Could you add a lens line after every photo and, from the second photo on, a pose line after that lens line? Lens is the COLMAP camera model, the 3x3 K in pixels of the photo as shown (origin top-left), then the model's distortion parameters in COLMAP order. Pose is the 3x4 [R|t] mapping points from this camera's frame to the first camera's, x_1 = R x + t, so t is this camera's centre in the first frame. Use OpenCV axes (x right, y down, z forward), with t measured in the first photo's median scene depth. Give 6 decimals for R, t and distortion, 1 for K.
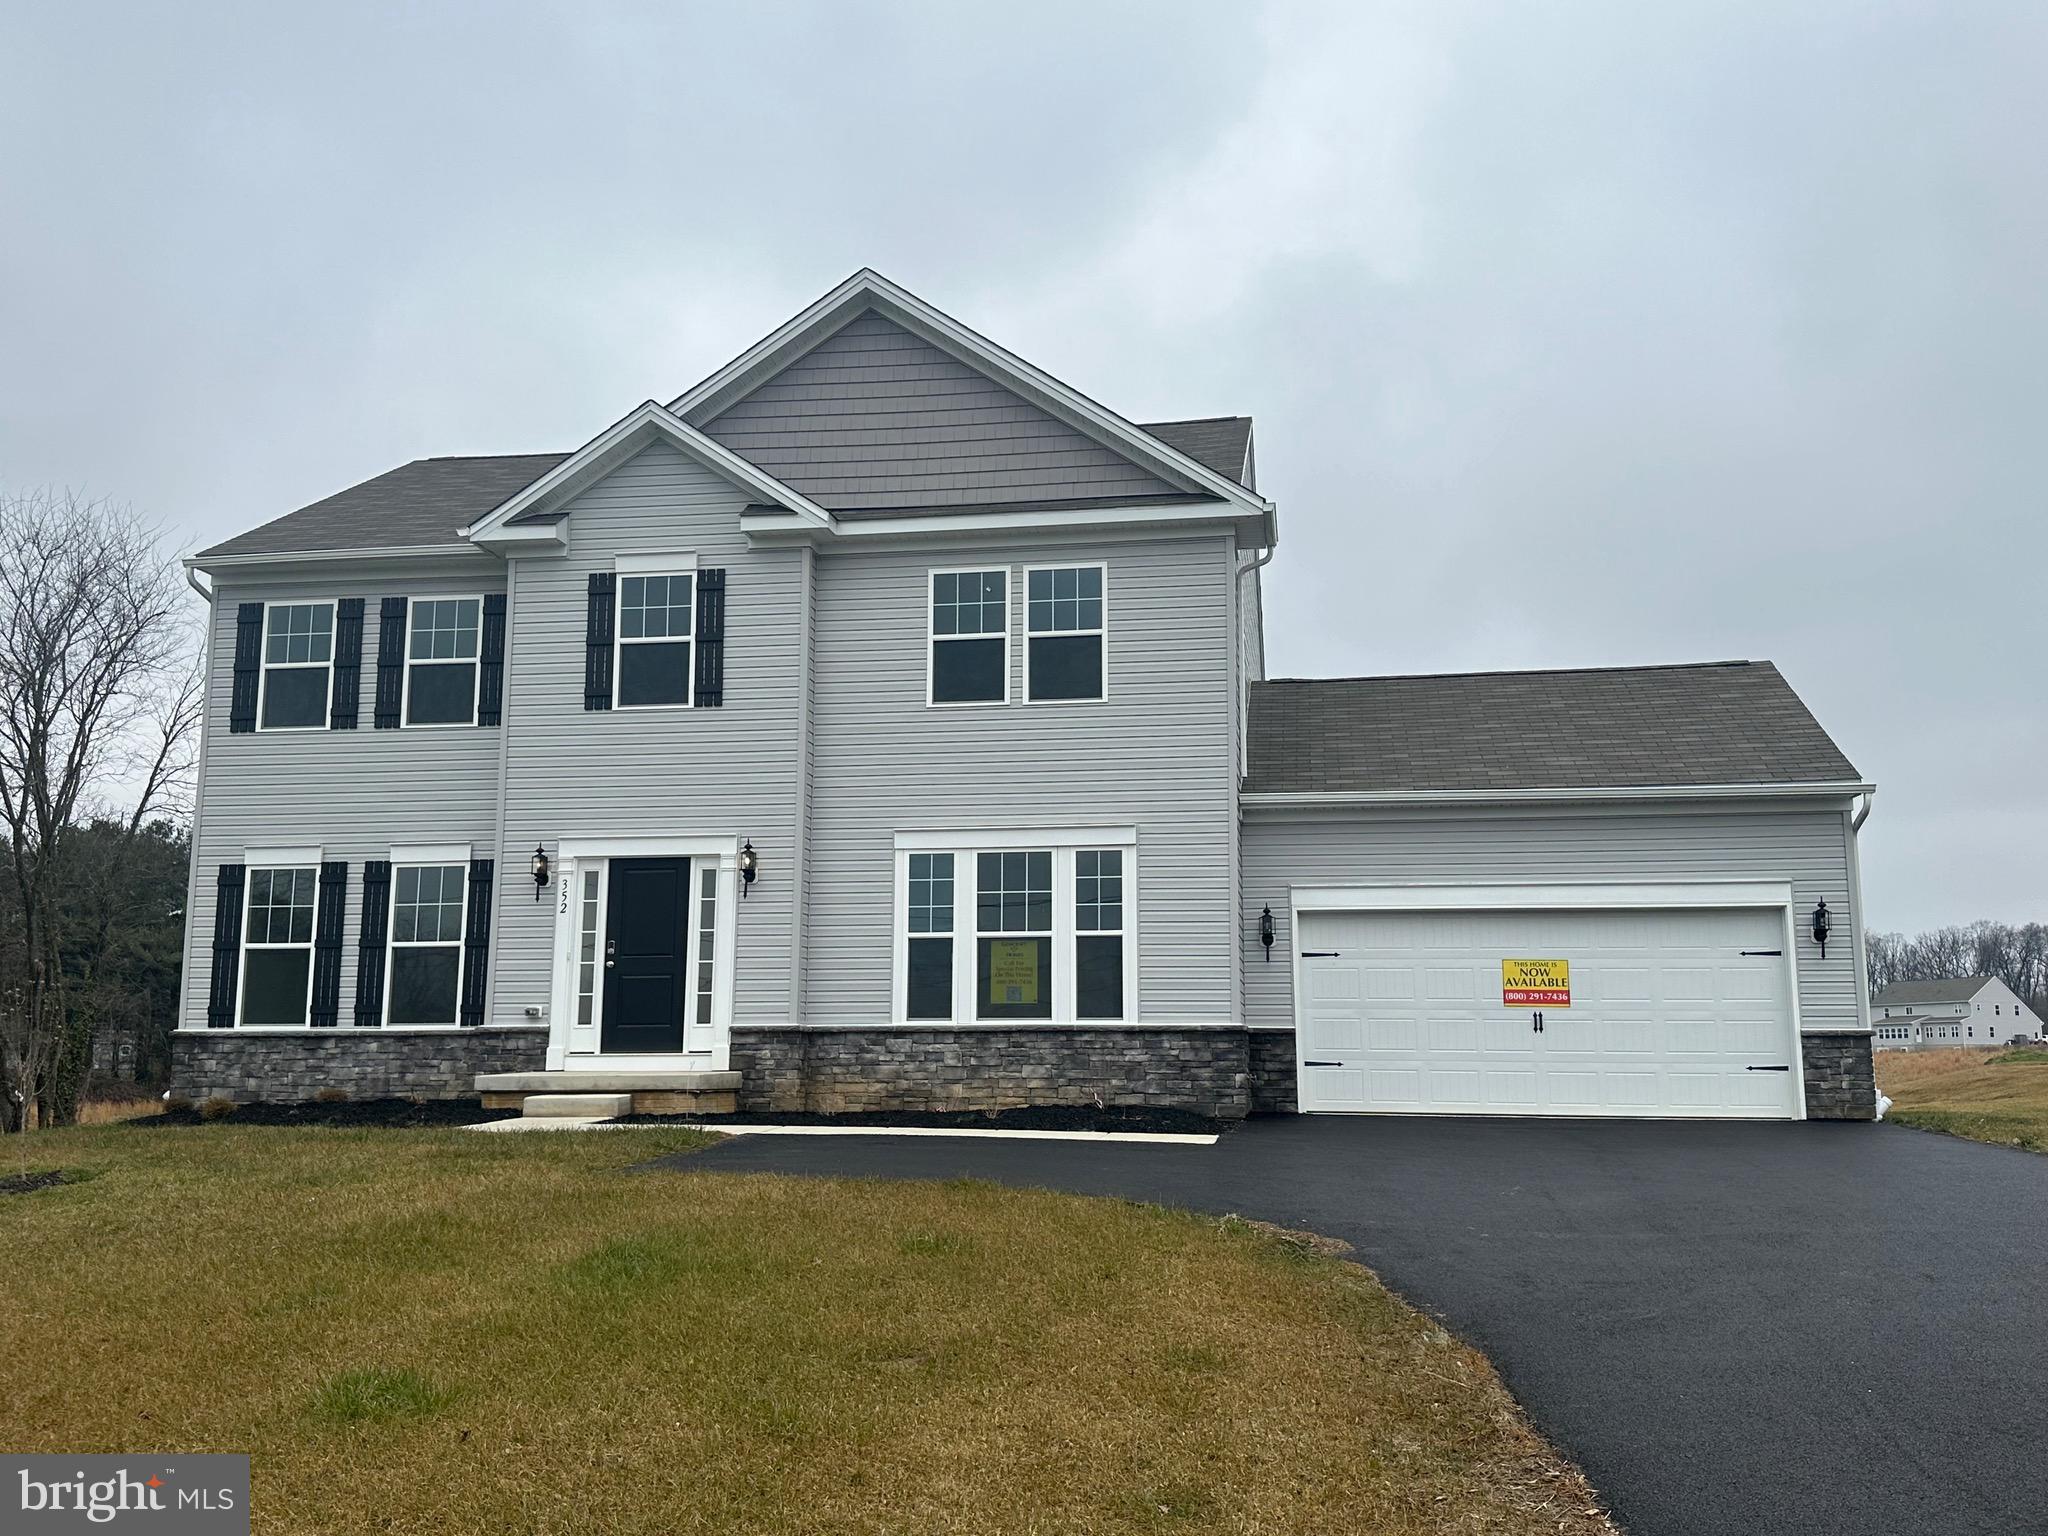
lens RADIAL K [[1793.1, 0, 1032.5], [0, 1793.1, 772.1], [0, 0, 1]] dist [0.190217, -0.423234]
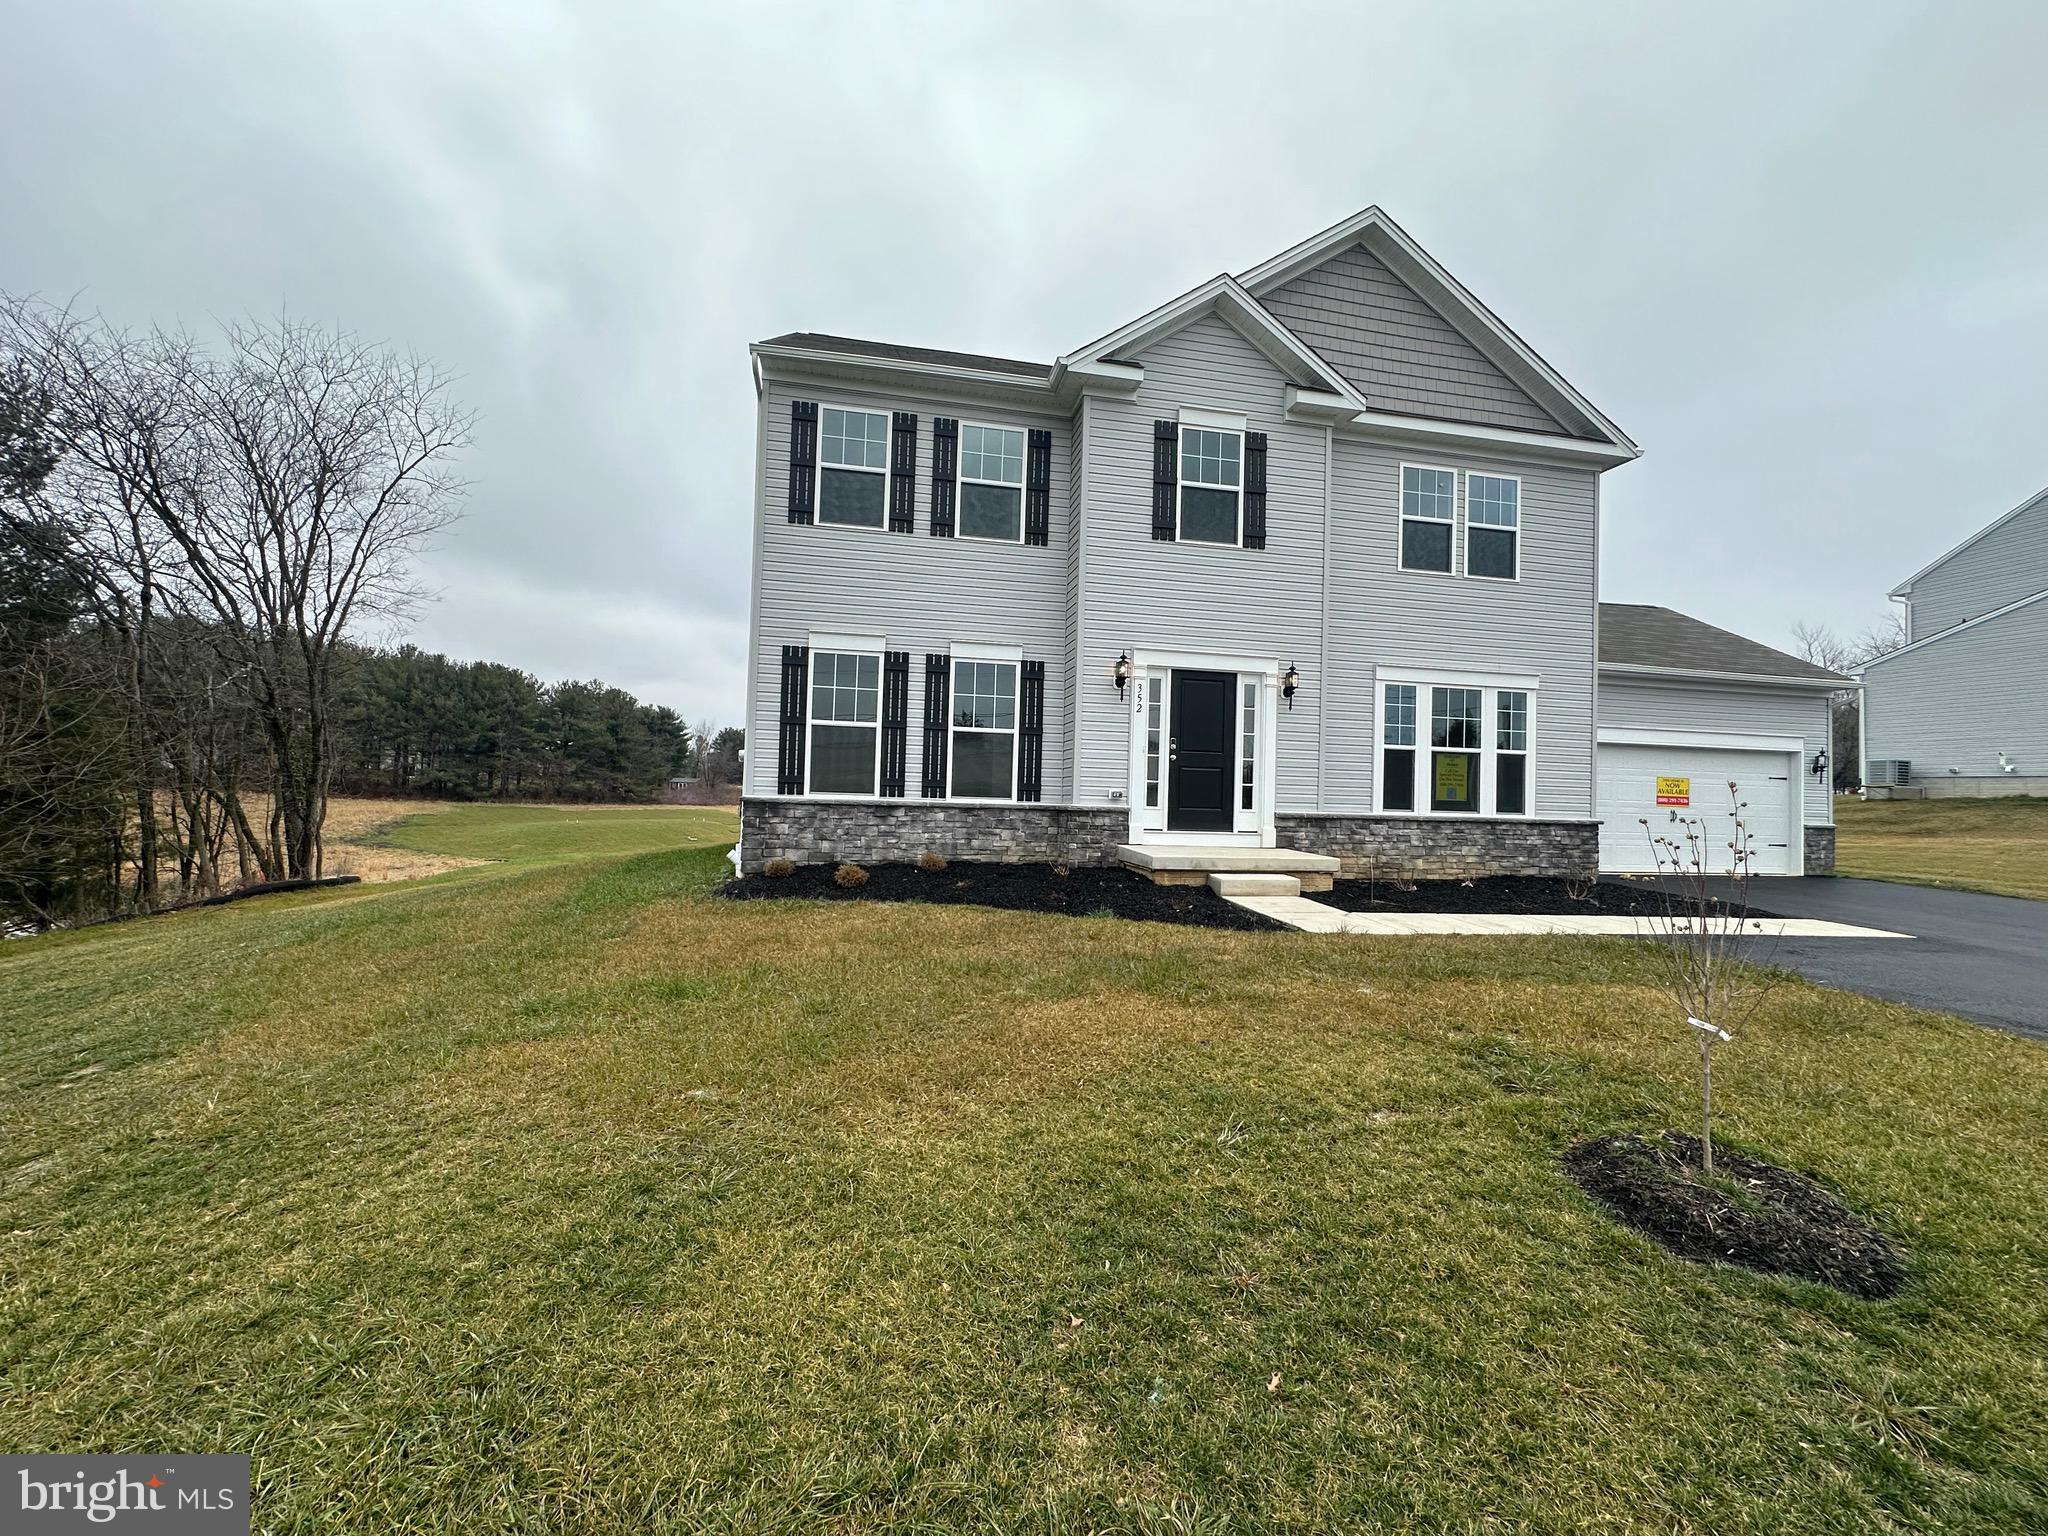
lens RADIAL K [[818.1, 0, 1022.4], [0, 818.1, 766.8], [0, 0, 1]] dist [-0.003162, 0.000604]
pose [[0.935600, 0.036580, 0.351162, -0.509057], [-0.085347, 0.988553, 0.124413, 0.052526], [-0.342592, -0.146371, 0.928012, 0.523883]]
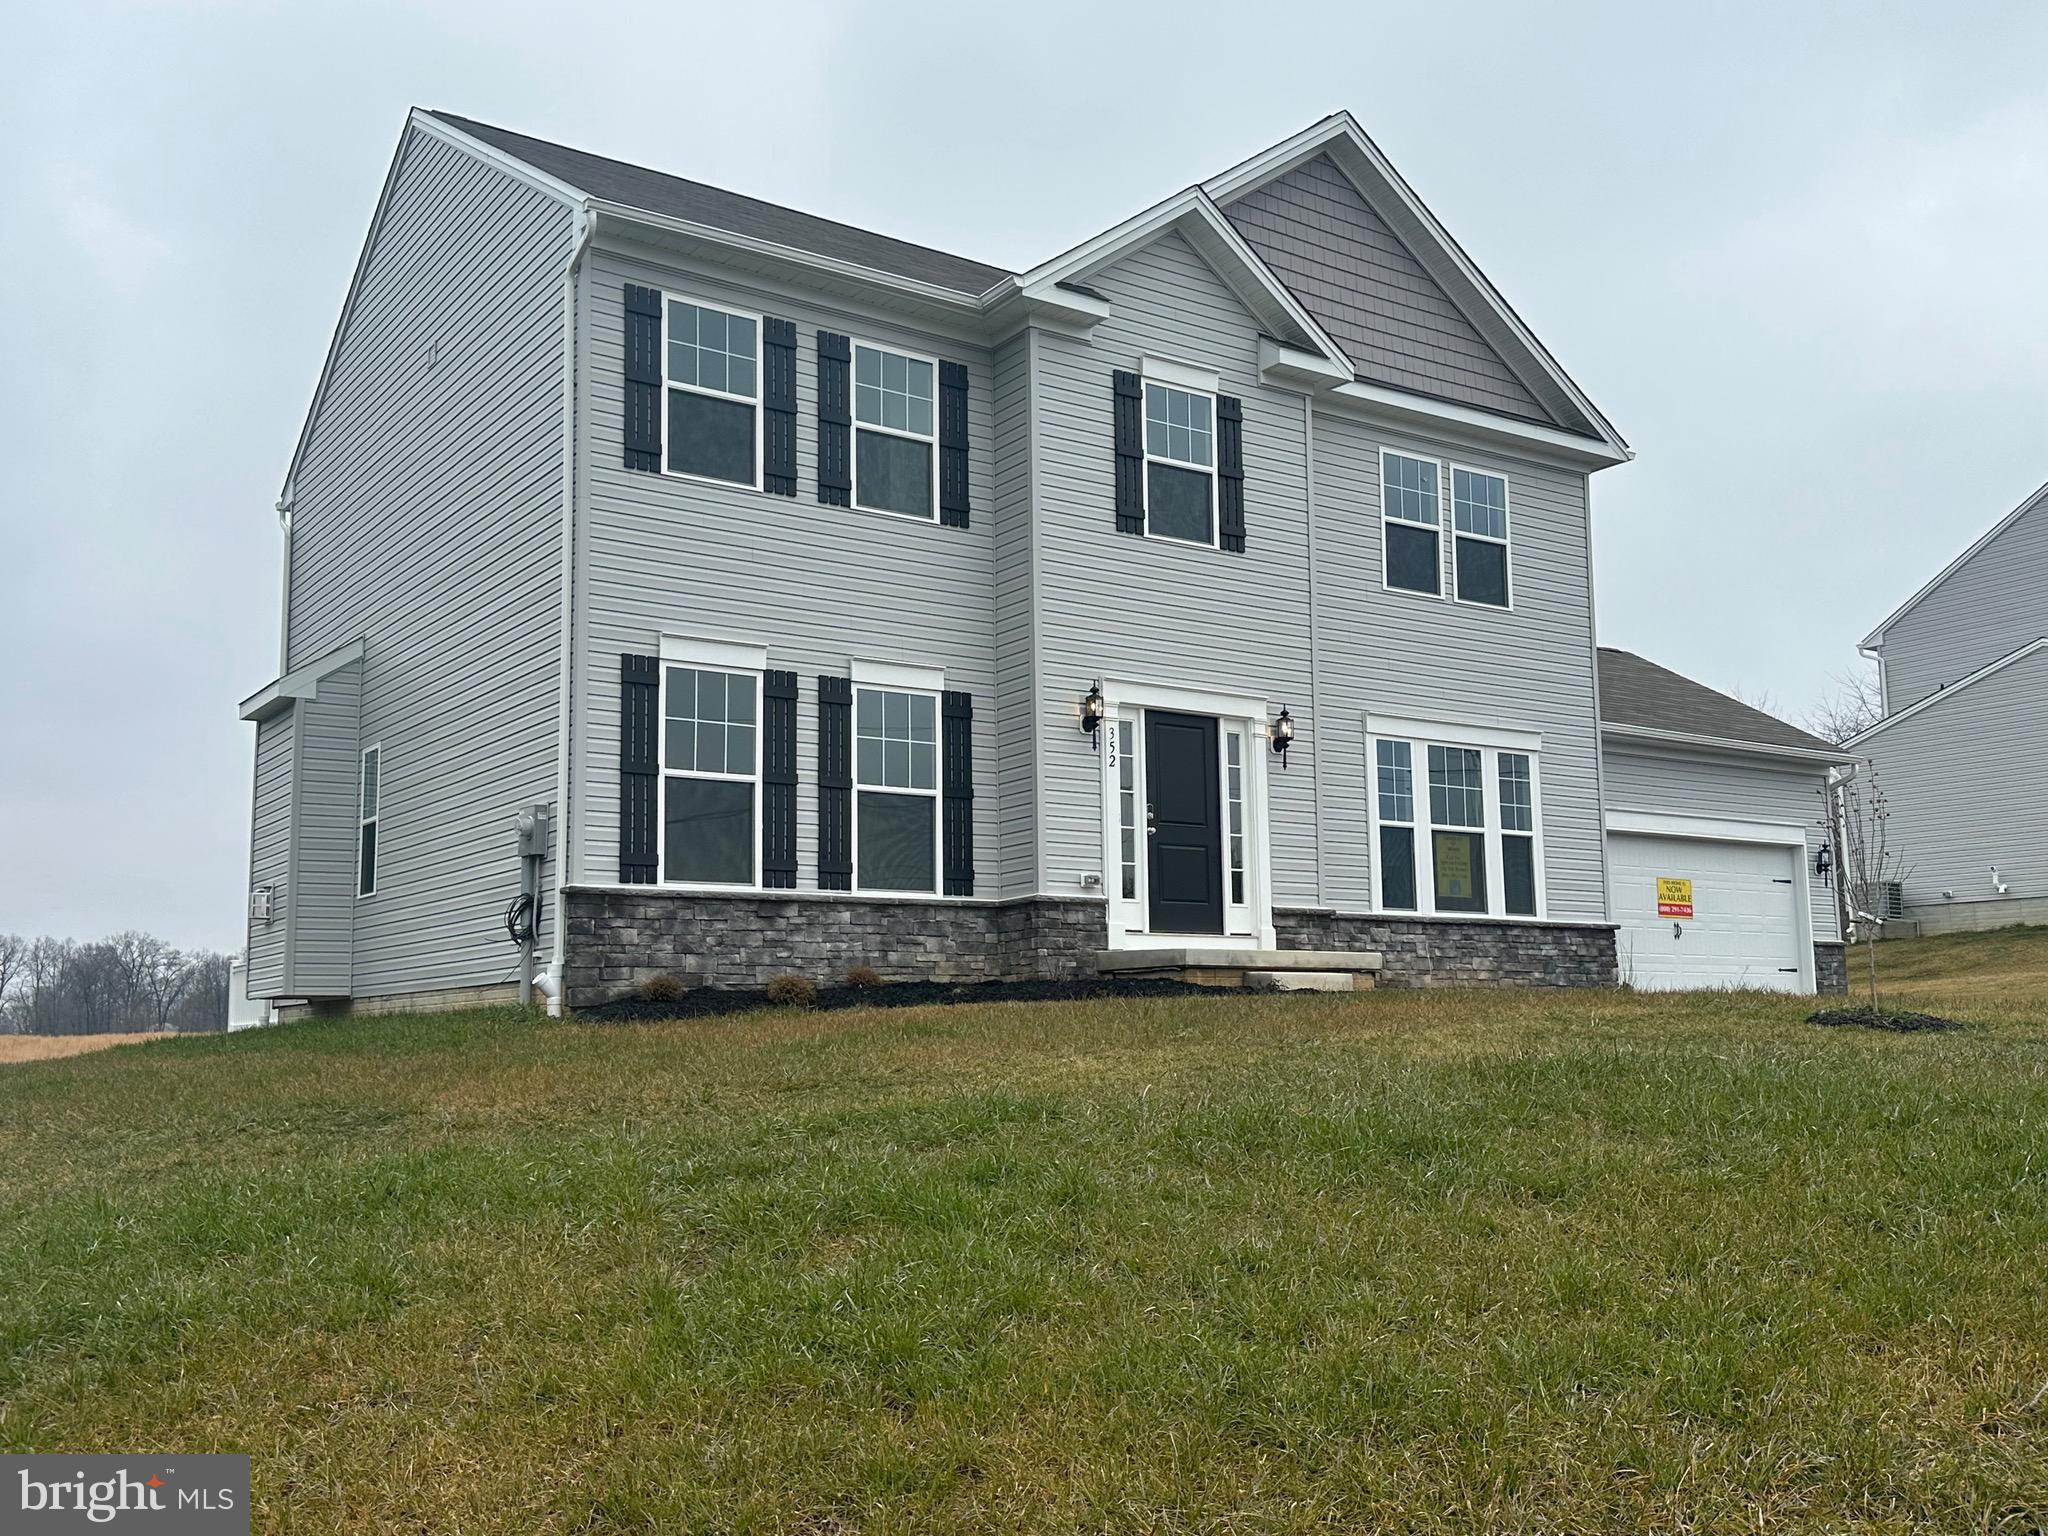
lens RADIAL K [[1860.2, 0, 1032.7], [0, 1860.2, 786.6], [0, 0, 1]] dist [0.209406, -0.432392]
pose [[0.718022, 0.082538, 0.691109, -0.876943], [-0.099764, 0.994895, -0.015169, 0.102786], [-0.688833, -0.058056, 0.722592, 0.392448]]
